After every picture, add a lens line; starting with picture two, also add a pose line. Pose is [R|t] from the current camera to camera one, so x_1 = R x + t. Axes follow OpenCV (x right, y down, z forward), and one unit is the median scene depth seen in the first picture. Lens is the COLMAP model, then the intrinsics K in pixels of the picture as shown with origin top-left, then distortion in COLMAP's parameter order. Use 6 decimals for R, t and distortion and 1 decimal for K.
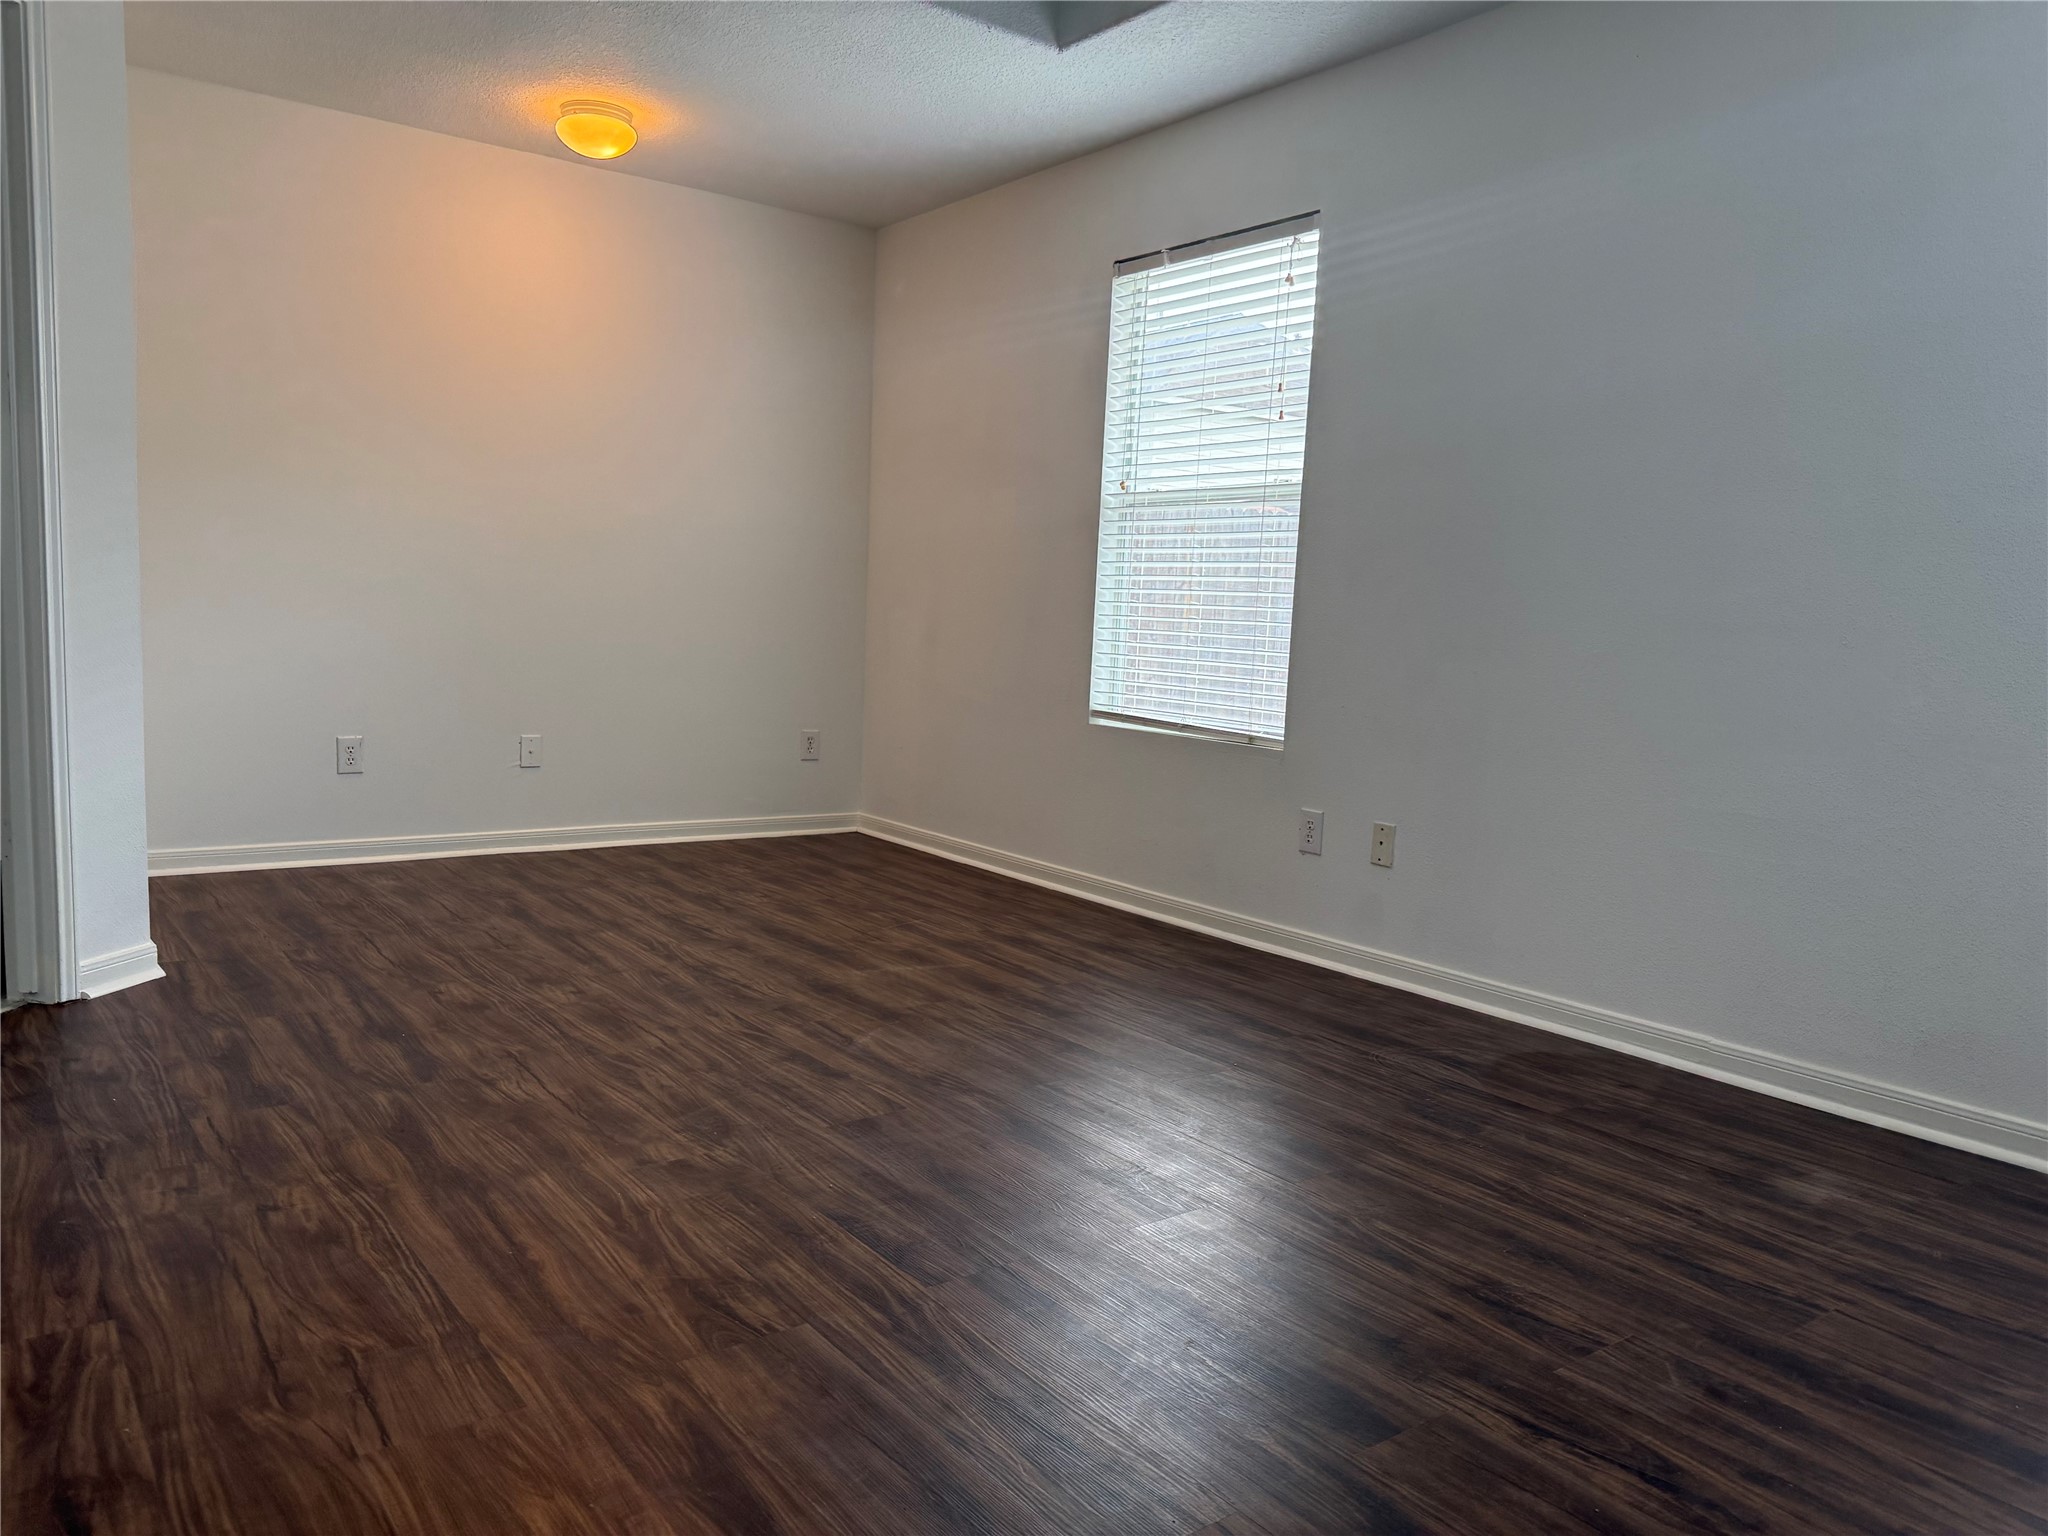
lens RADIAL K [[1443.7, 0, 1027.5], [0, 1443.7, 771.7], [0, 0, 1]] dist [0.003388, -0.016827]
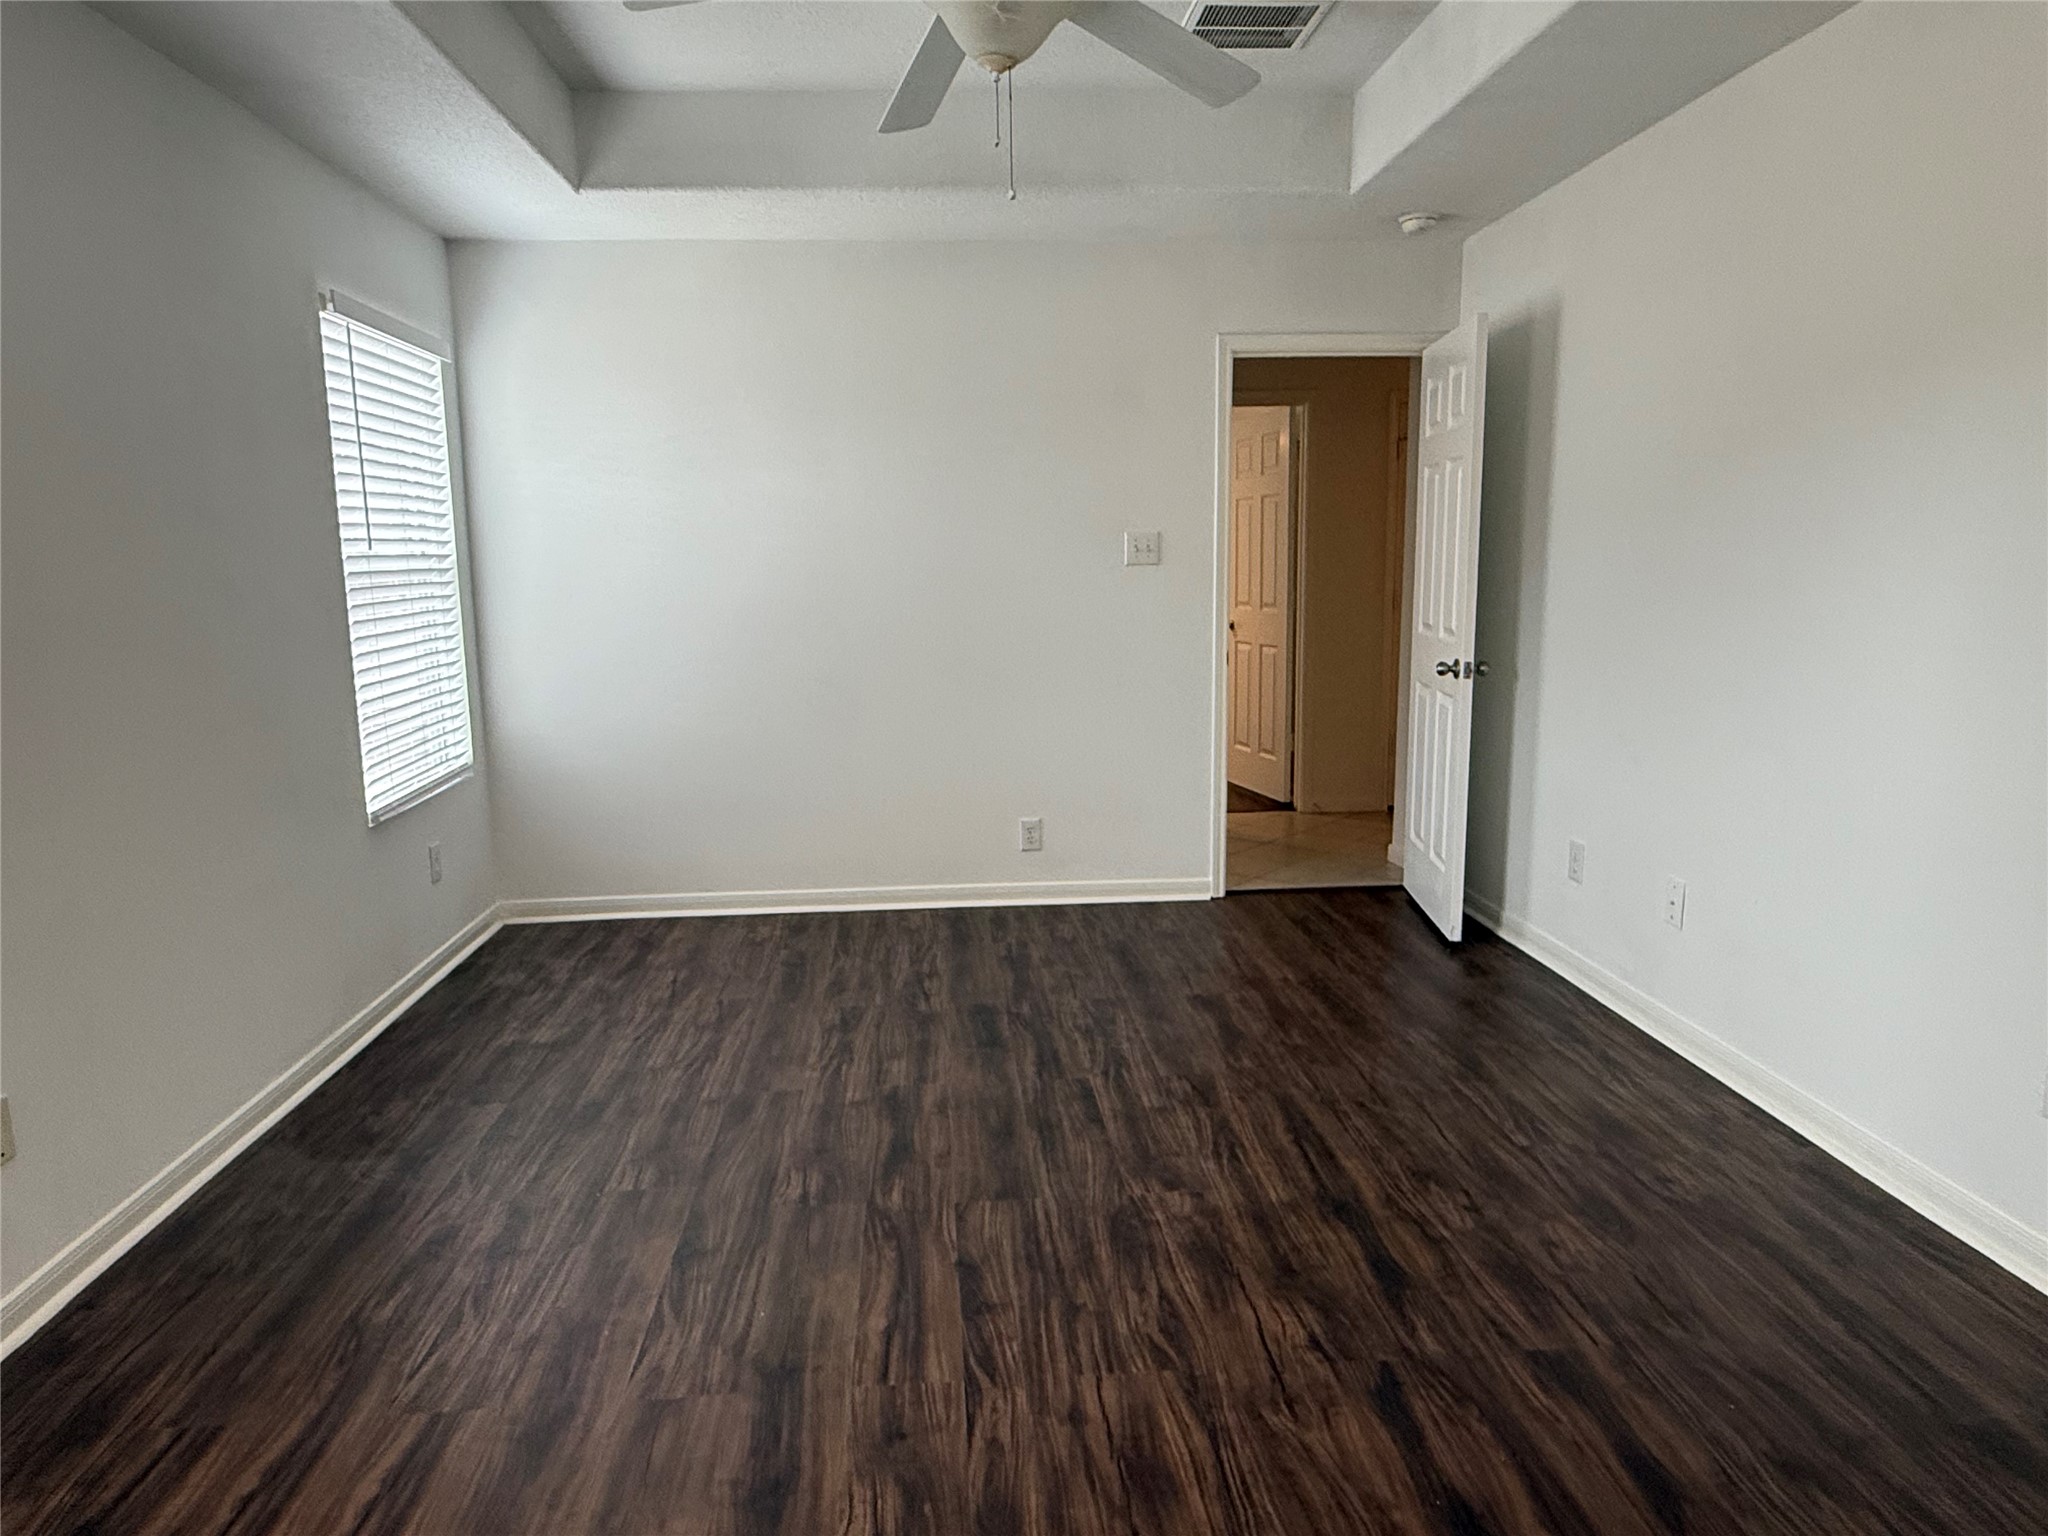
lens RADIAL K [[1279.5, 0, 1018.6], [0, 1279.5, 763.0], [0, 0, 1]] dist [-0.000384, 0.001904]
pose [[-0.837738, -0.116138, 0.533579, -0.607570], [0.037882, 0.962408, 0.268954, -0.353739], [-0.544756, 0.245526, -0.801846, 1.670034]]
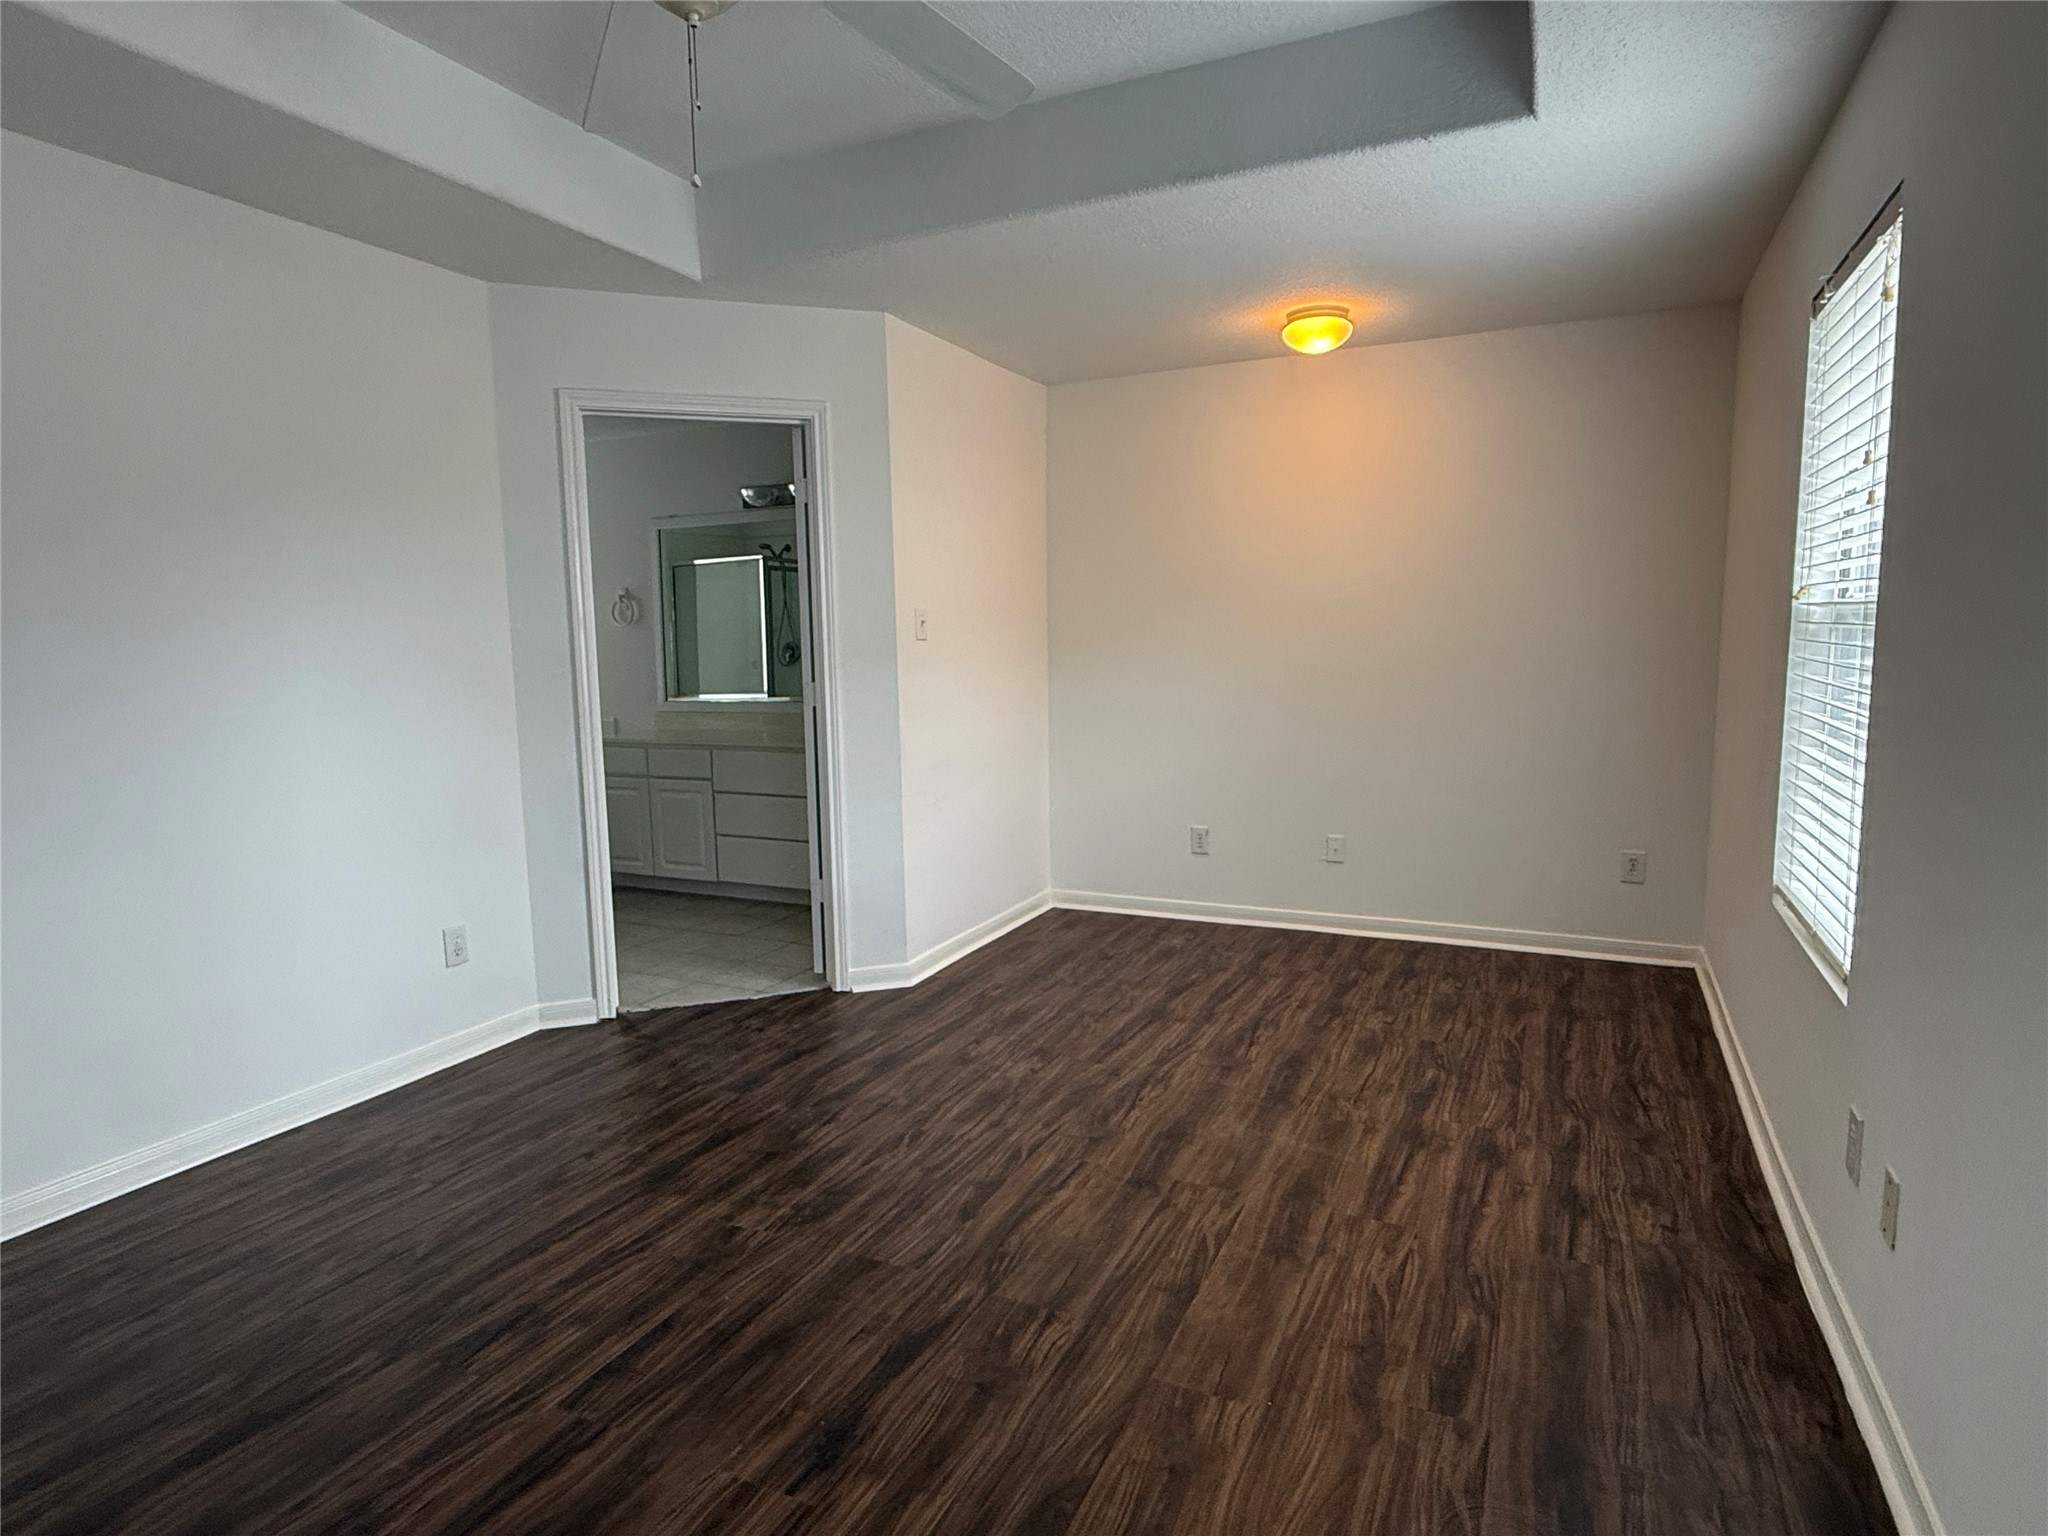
lens RADIAL K [[1134.0, 0, 1020.5], [0, 1134.0, 763.7], [0, 0, 1]] dist [-0.005853, -0.002369]
pose [[0.455915, 0.049153, -0.888665, 0.698414], [-0.057974, 0.997993, 0.025457, -0.178139], [0.888133, 0.039913, 0.457850, 0.652882]]
